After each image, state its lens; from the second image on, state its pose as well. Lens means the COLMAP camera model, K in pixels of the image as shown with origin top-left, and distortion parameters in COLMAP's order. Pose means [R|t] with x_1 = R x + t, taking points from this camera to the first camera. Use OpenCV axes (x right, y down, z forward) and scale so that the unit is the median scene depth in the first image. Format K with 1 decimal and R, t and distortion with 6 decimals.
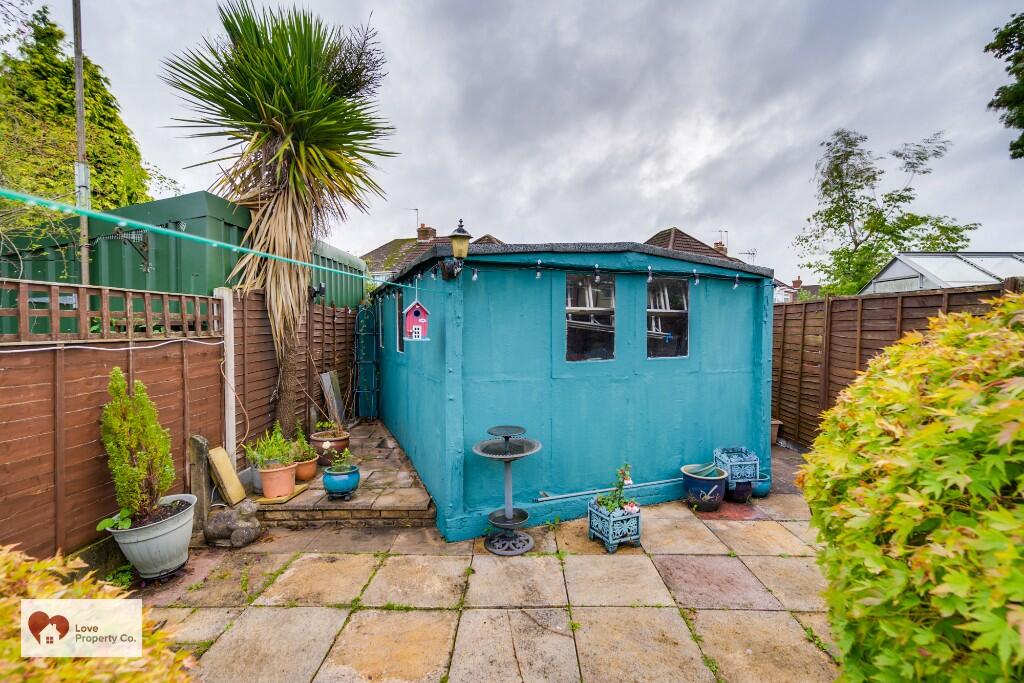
lens RADIAL K [[400.5, 0, 512.0], [0, 400.5, 341.5], [0, 0, 1]] dist [-0.001962, -0.000485]
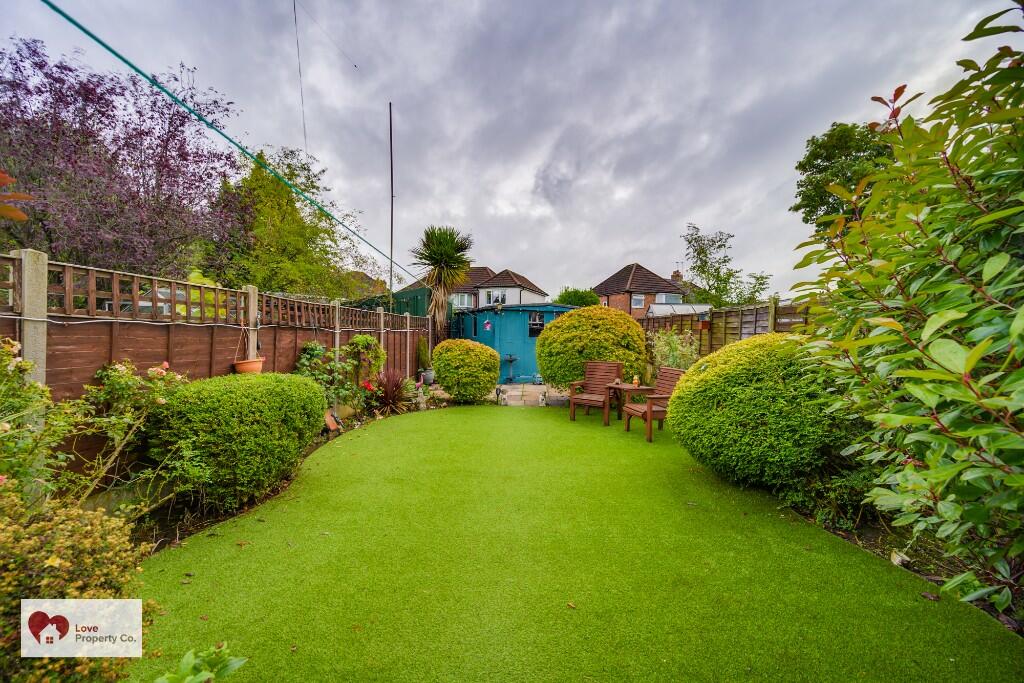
lens RADIAL K [[400.5, 0, 512.0], [0, 400.5, 341.5], [0, 0, 1]] dist [-0.001962, -0.000485]
pose [[0.999423, 0.012006, -0.031766, 0.101104], [-0.012681, 0.999696, -0.021144, 0.154032], [0.031503, 0.021534, 0.999272, -2.374409]]
